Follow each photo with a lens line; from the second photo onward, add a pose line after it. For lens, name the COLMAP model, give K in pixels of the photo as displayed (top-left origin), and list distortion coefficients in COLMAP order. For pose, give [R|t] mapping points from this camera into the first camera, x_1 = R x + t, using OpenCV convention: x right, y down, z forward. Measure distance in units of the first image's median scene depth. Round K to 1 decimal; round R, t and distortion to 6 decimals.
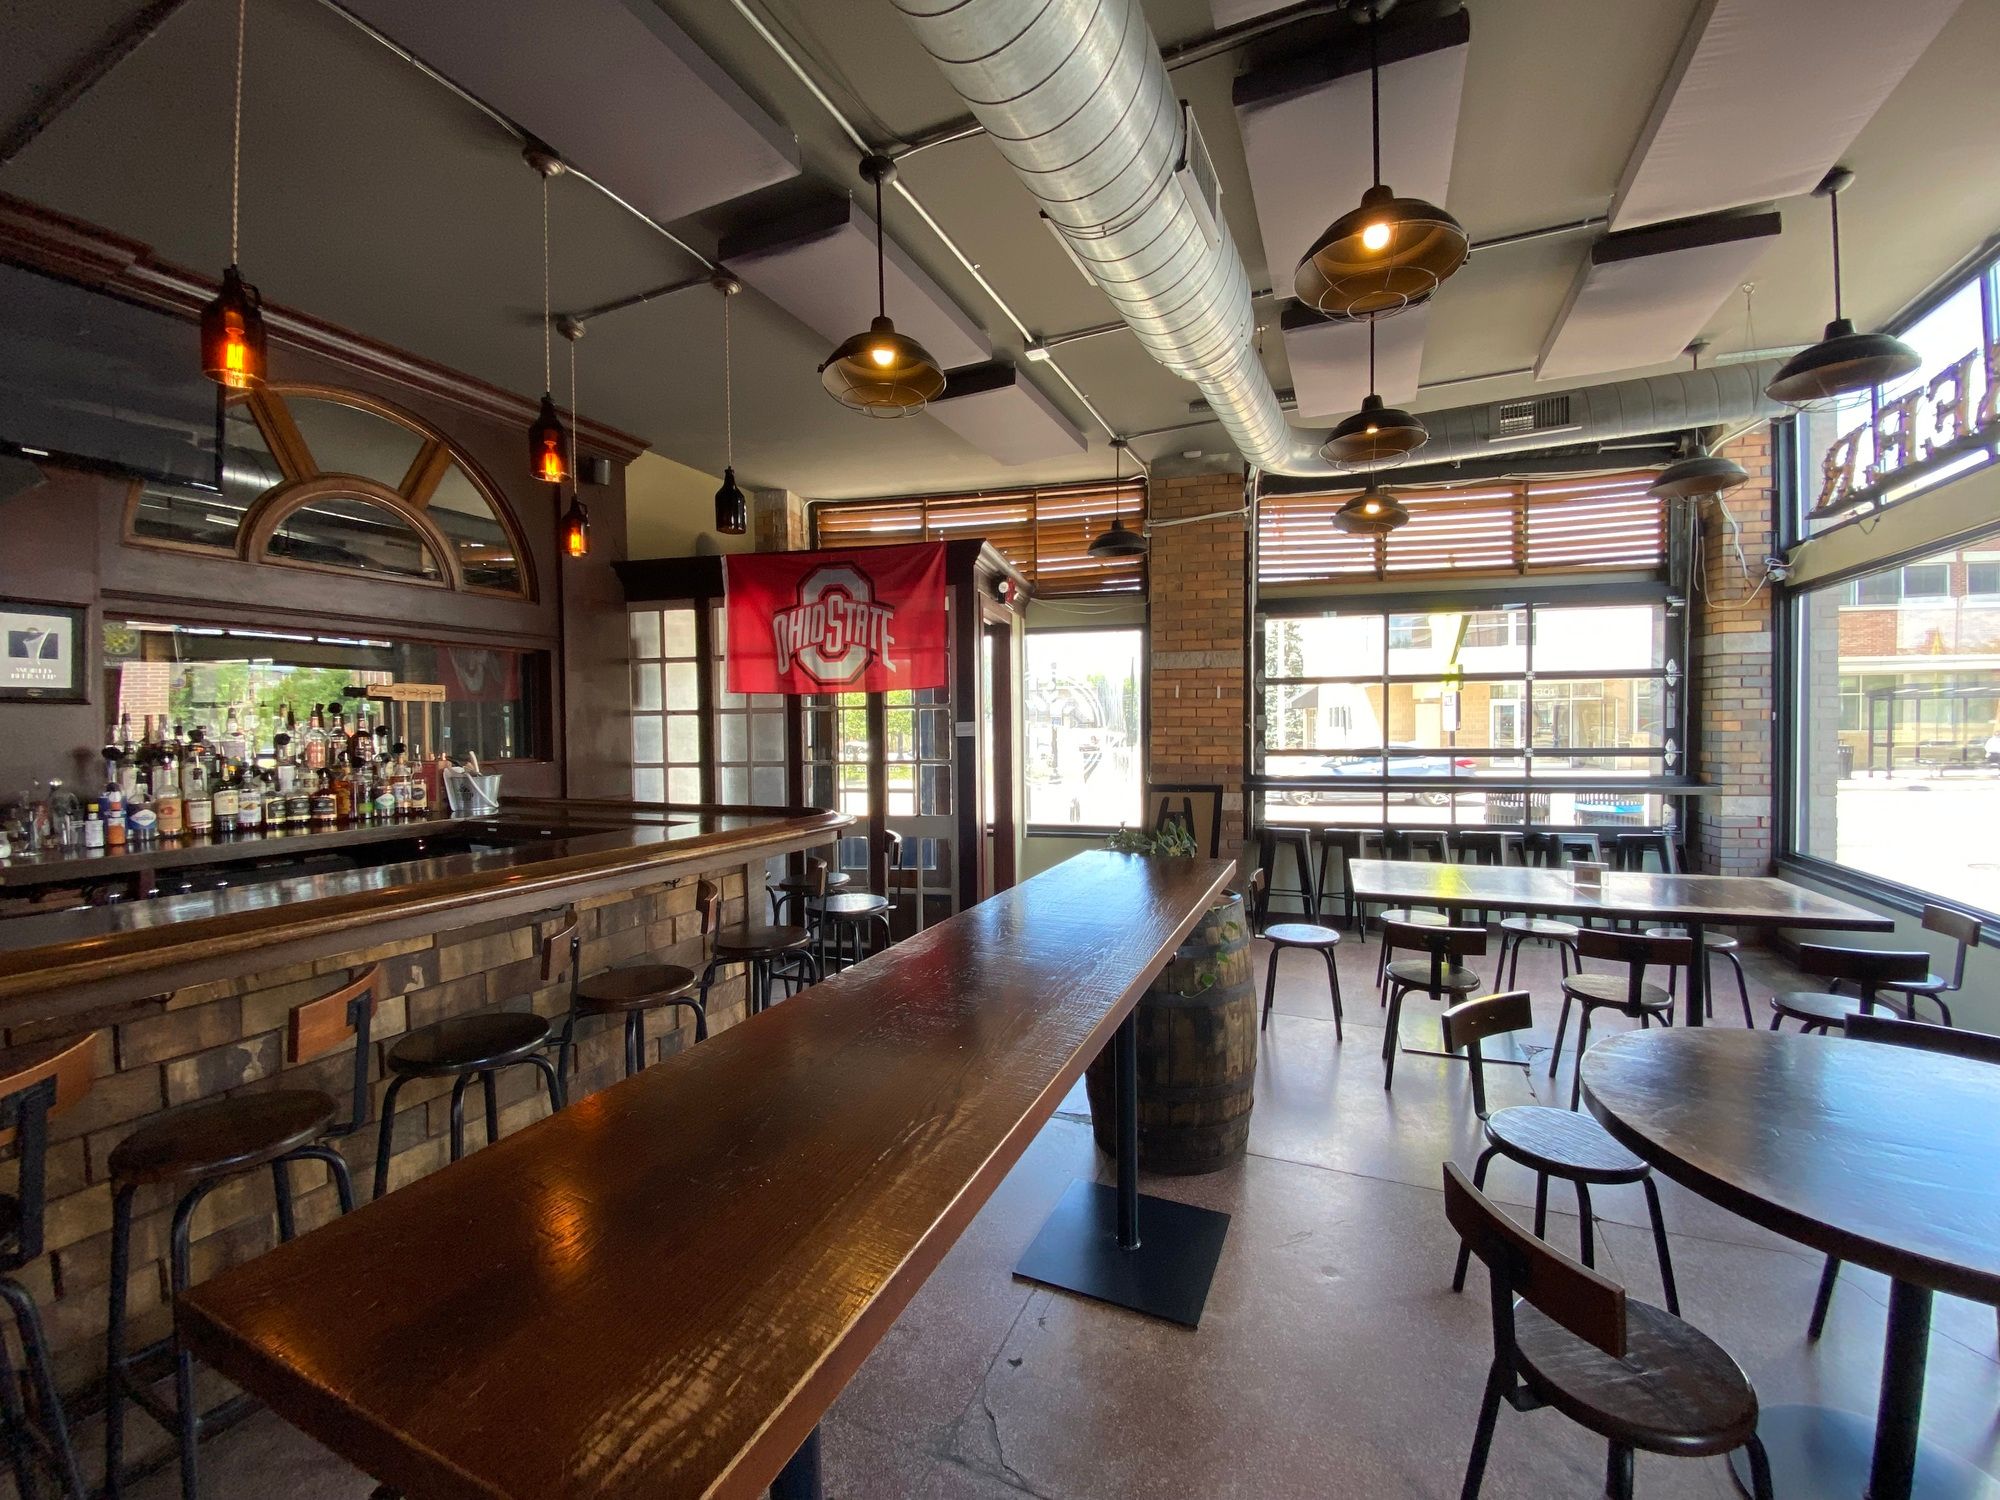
lens RADIAL K [[801.9, 0, 1001.0], [0, 801.9, 753.9], [0, 0, 1]] dist [0.022872, -0.020357]
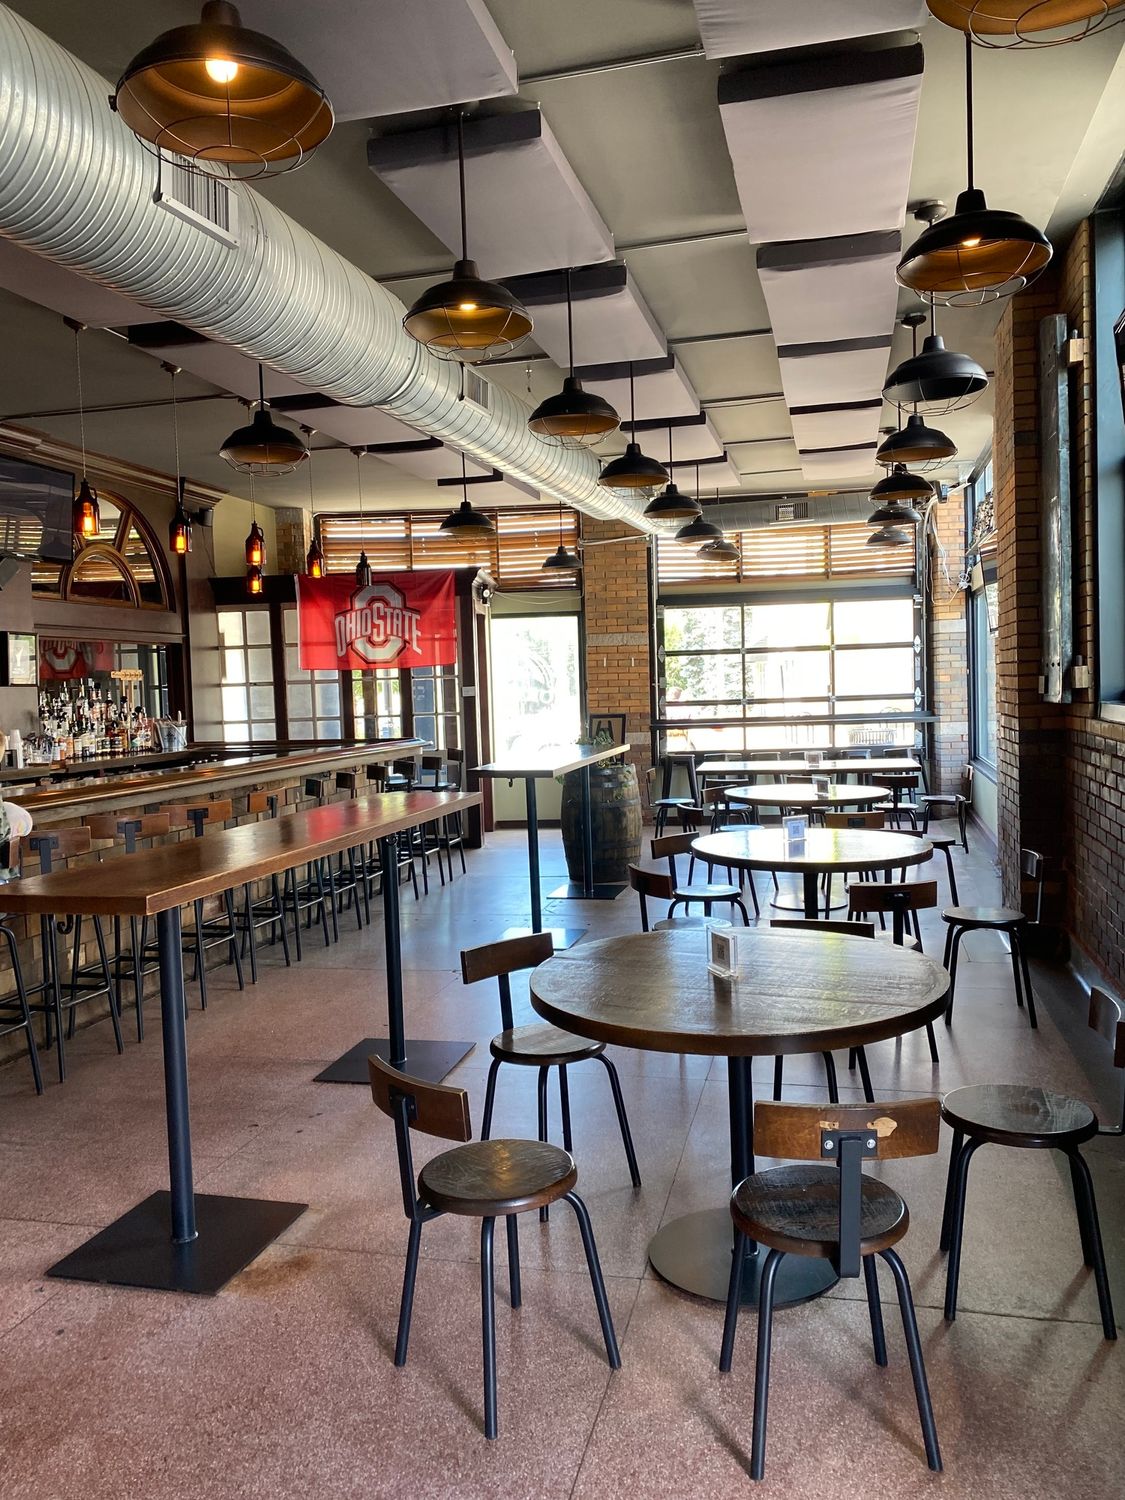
lens RADIAL K [[1132.4, 0, 569.1], [0, 1132.4, 748.0], [0, 0, 1]] dist [0.092655, -0.127389]
pose [[0.983931, -0.030911, 0.175850, -0.273349], [0.027741, 0.999406, 0.020456, 0.043715], [-0.176378, -0.015249, 0.984204, -1.319011]]
